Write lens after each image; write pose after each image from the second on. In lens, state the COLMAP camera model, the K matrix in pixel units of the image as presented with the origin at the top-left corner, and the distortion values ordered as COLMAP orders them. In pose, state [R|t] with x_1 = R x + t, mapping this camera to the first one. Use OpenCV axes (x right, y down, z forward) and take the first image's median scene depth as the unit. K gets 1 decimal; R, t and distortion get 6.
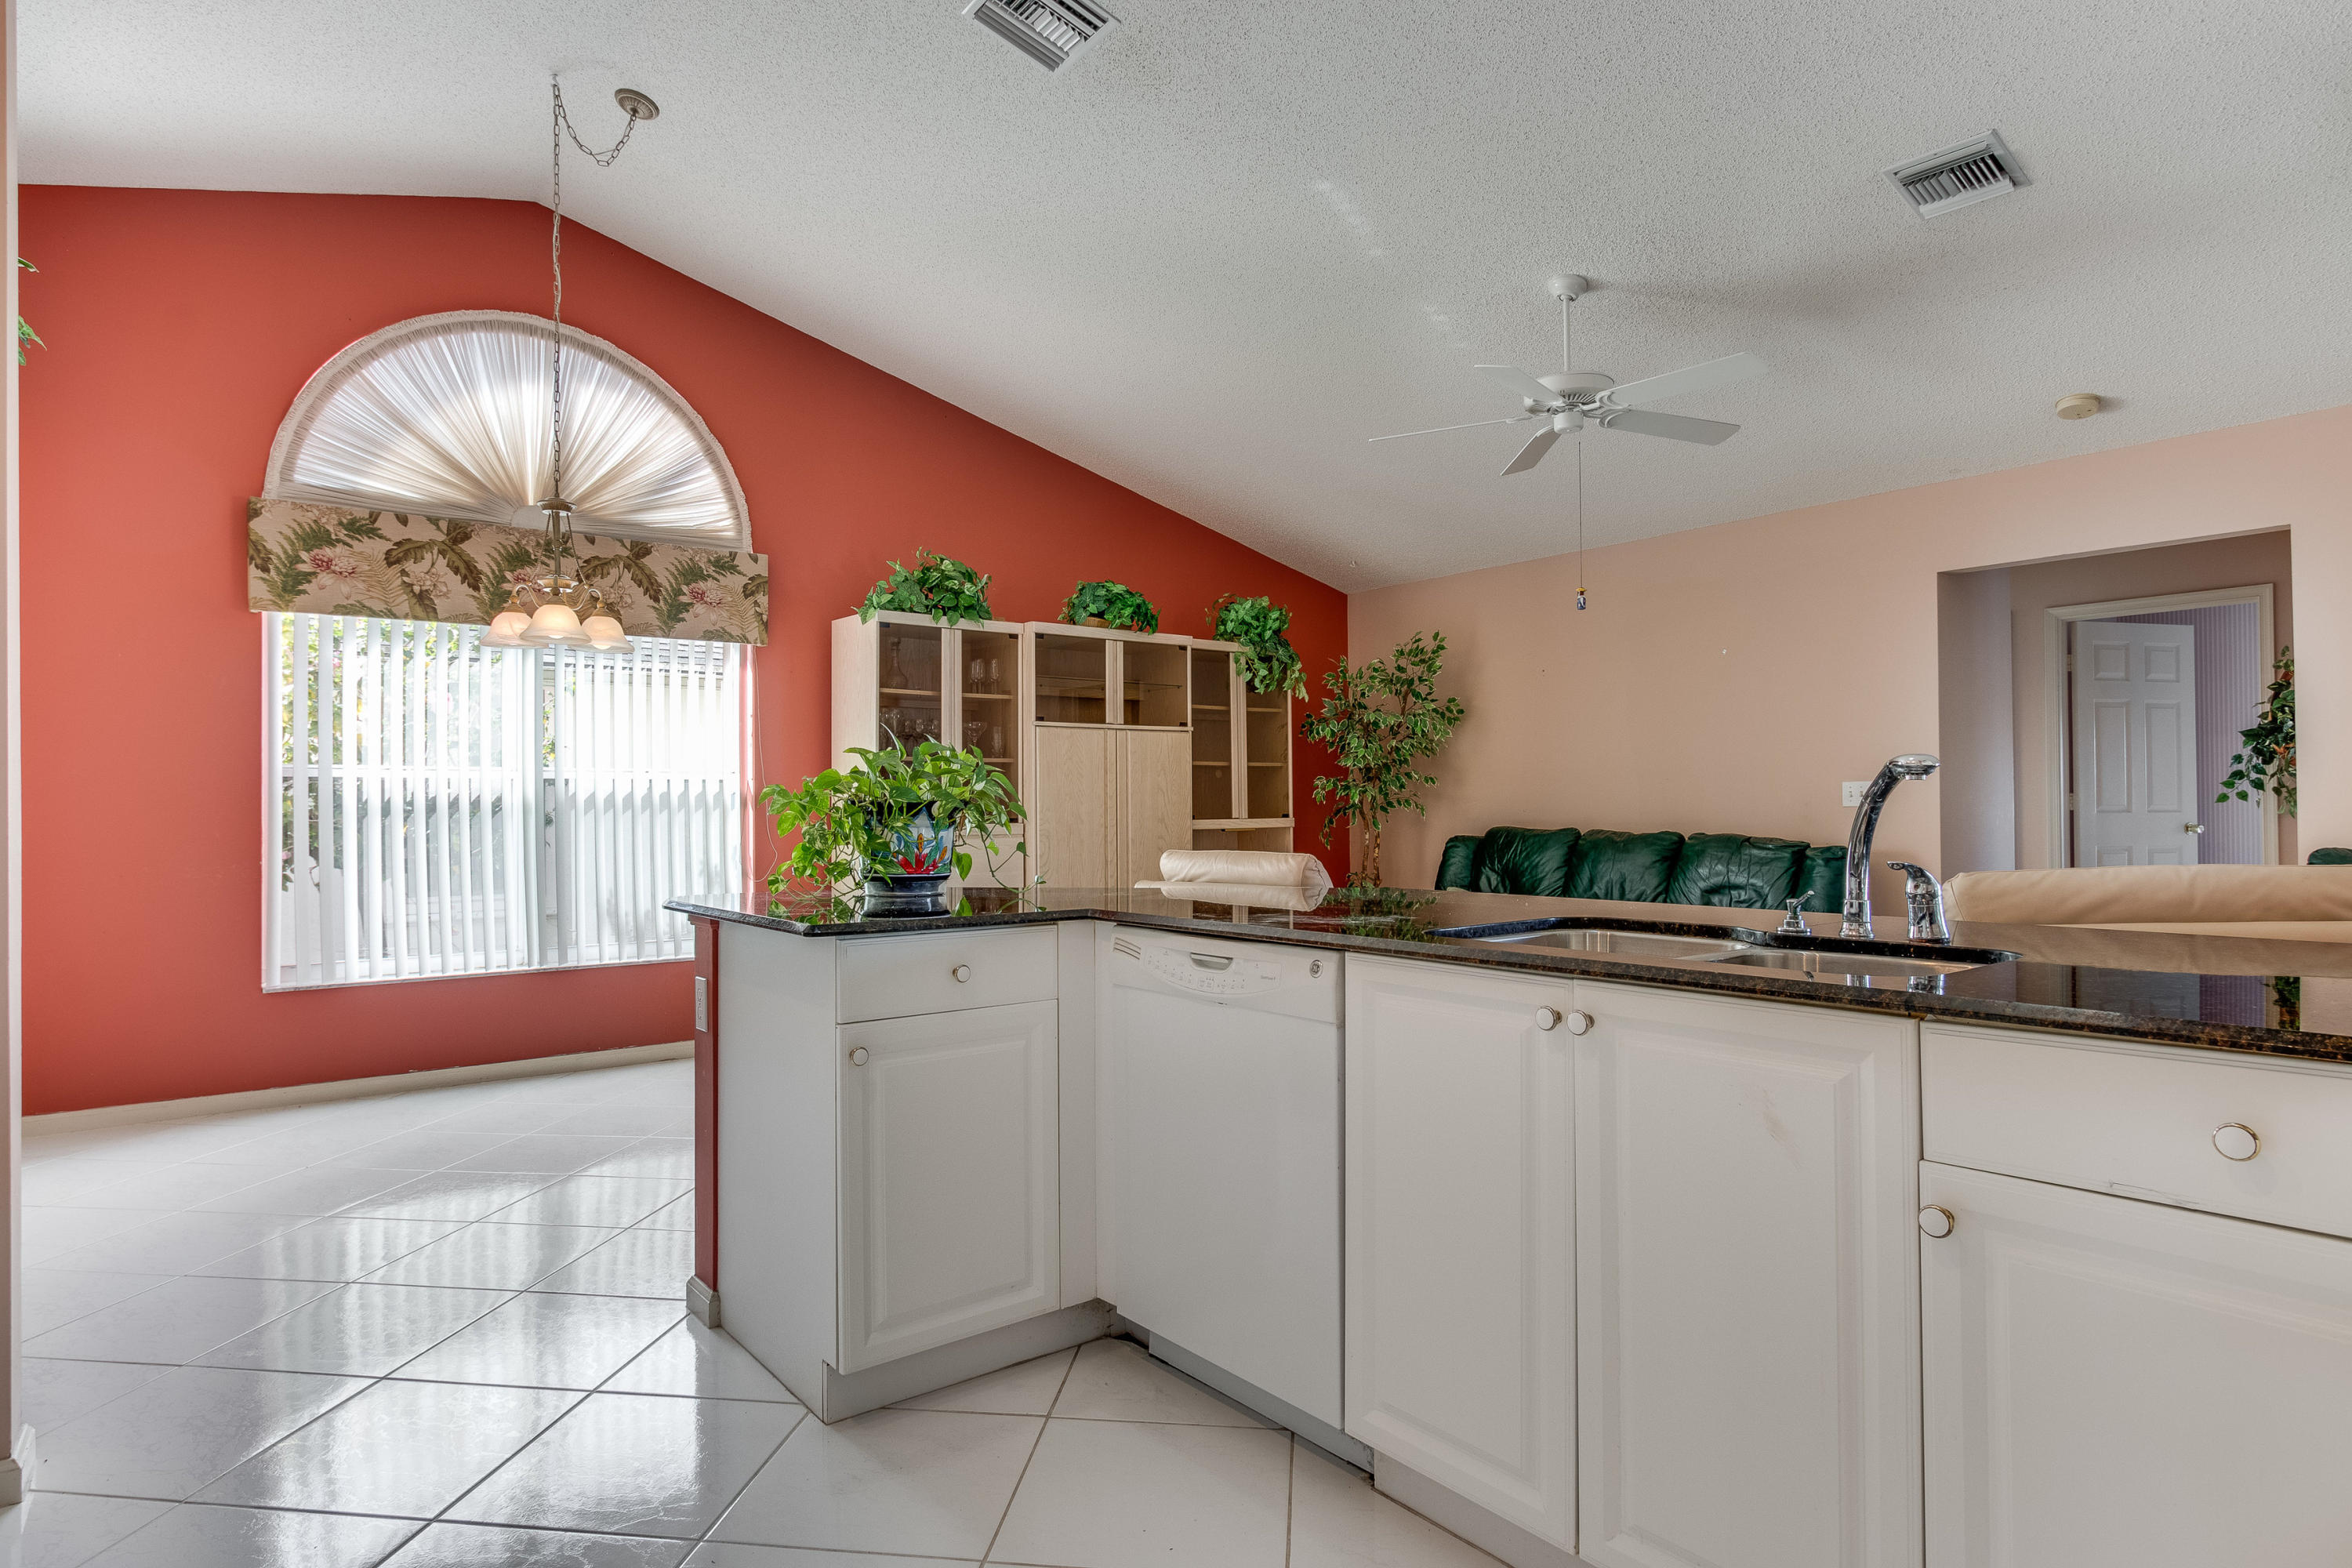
lens RADIAL K [[1326.0, 0, 1176.0], [0, 1326.0, 784.0], [0, 0, 1]] dist [0.005064, 0.000774]
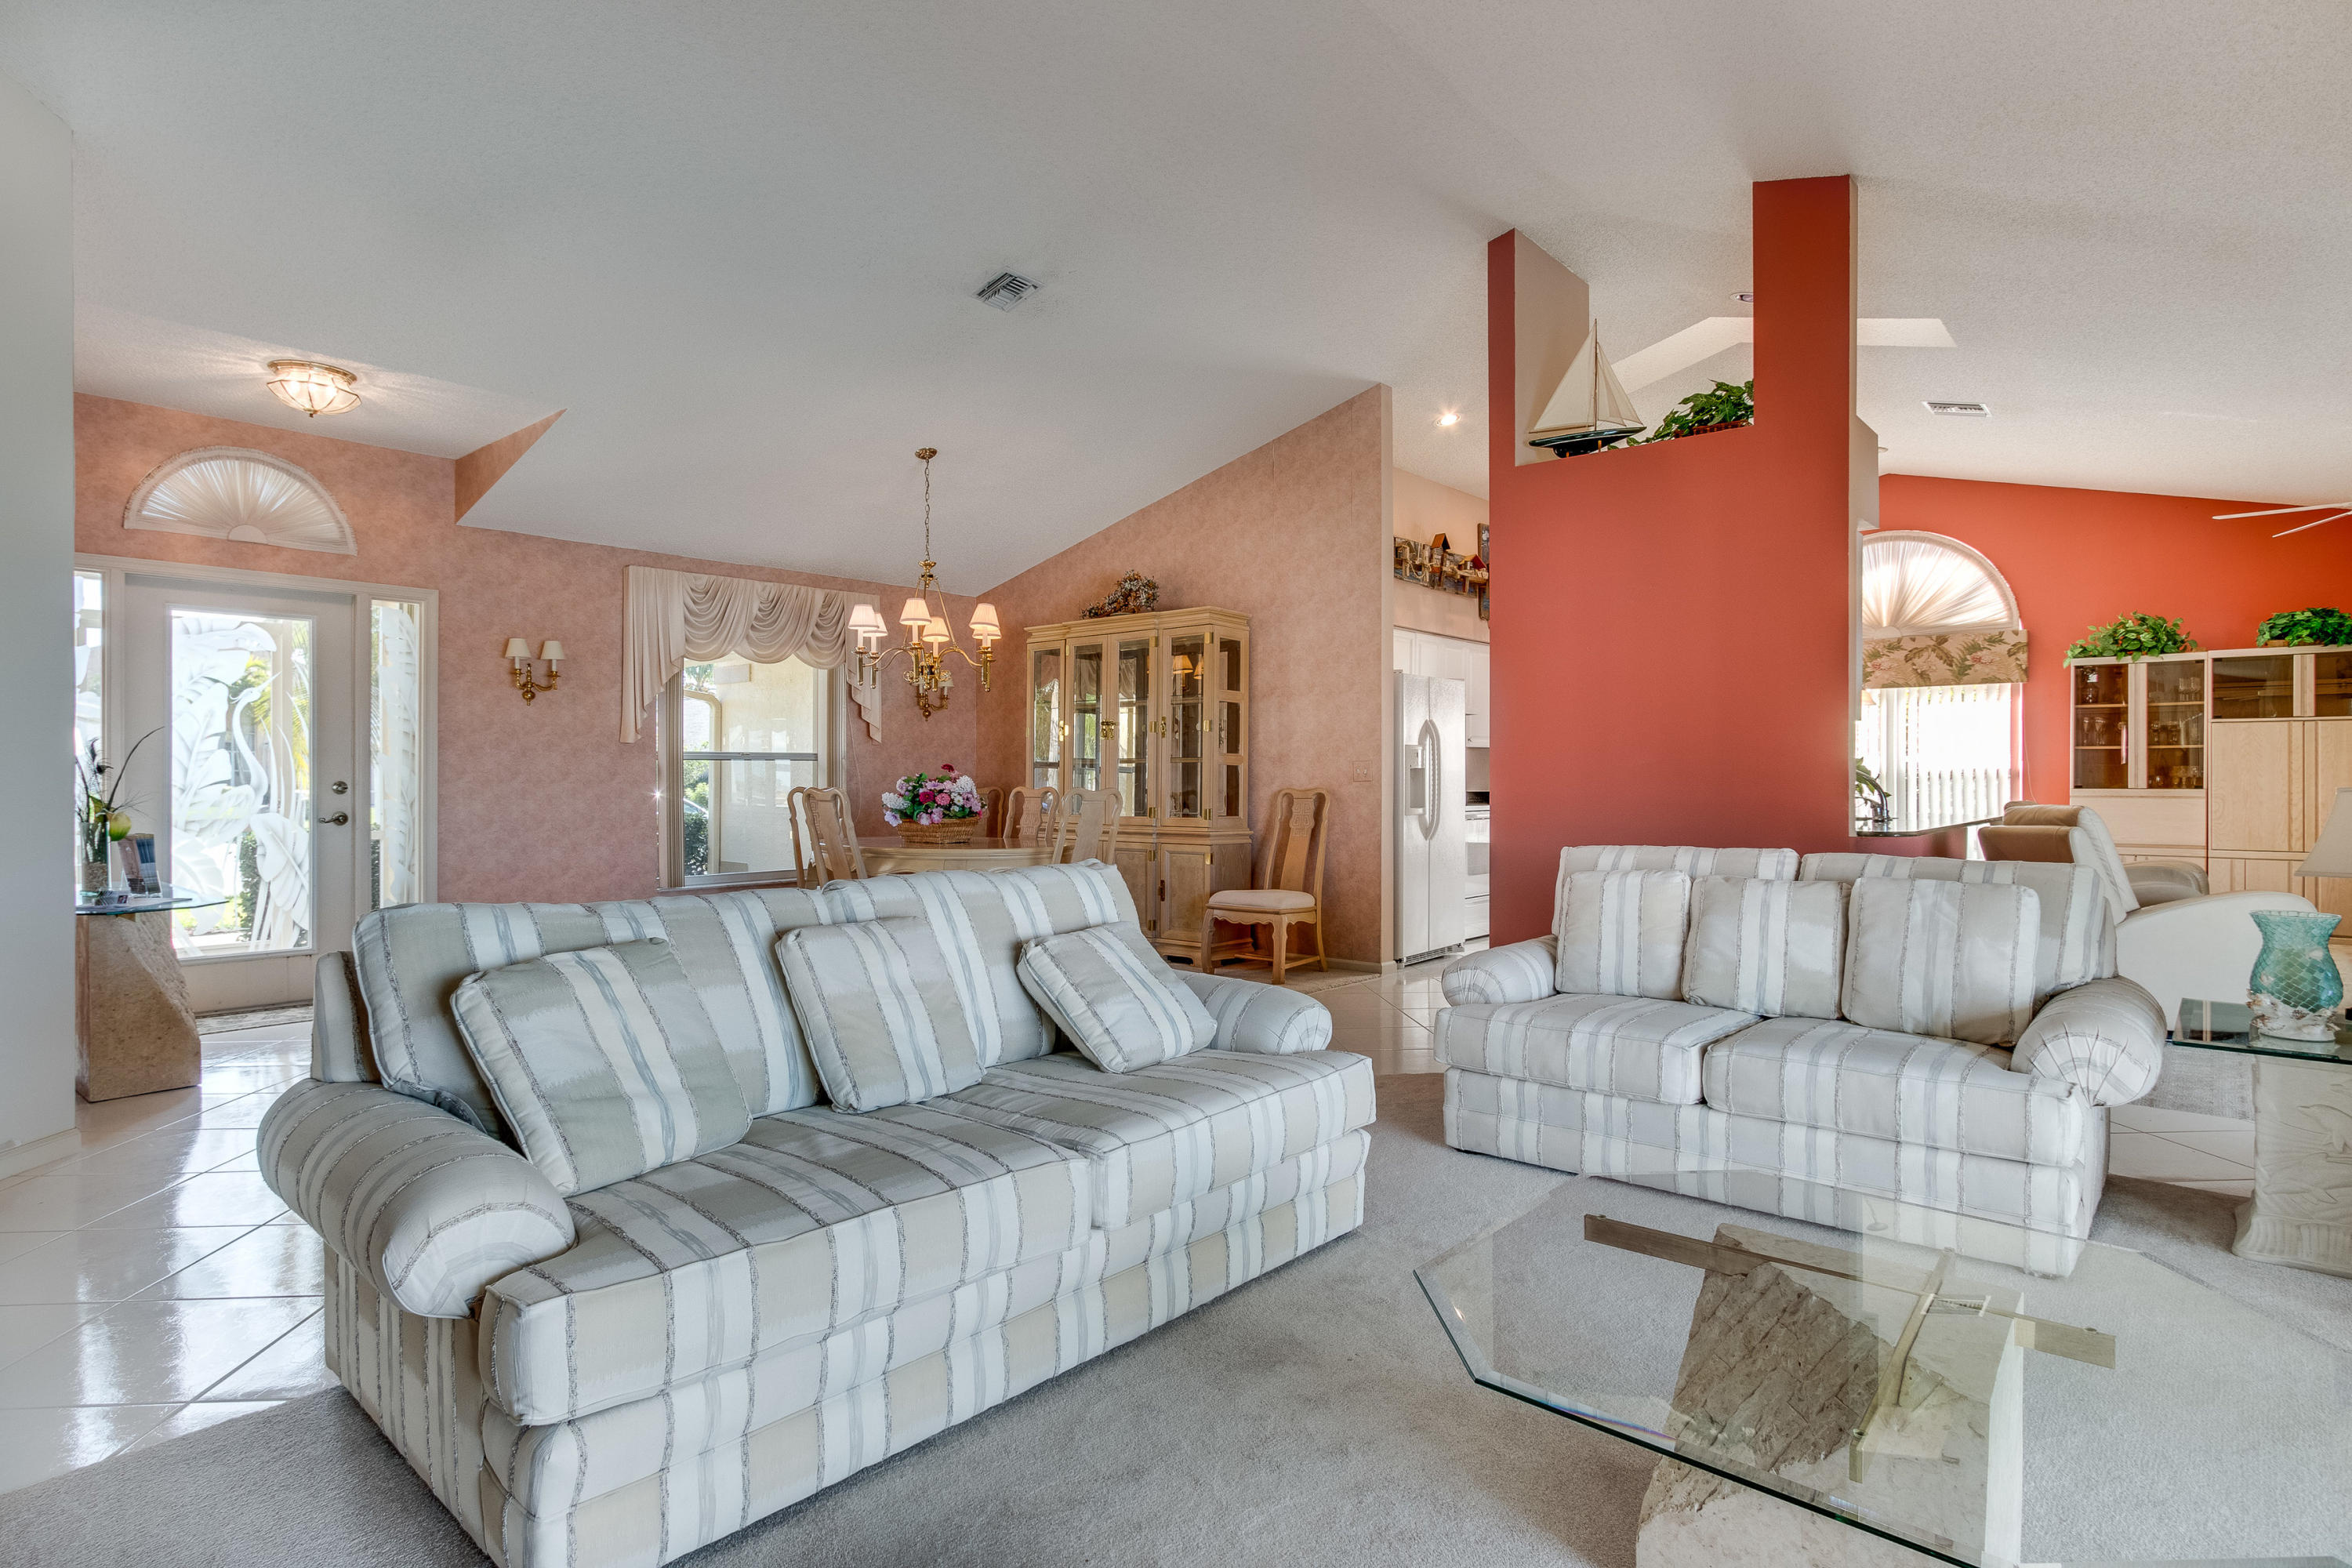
lens RADIAL K [[1234.0, 0, 1176.0], [0, 1234.0, 784.0], [0, 0, 1]] dist [0.001264, 0.000249]
pose [[0.220385, 0.009941, -0.975362, 1.013765], [0.011696, 0.999849, 0.012833, -0.007161], [0.975343, -0.014236, 0.220236, -0.424523]]
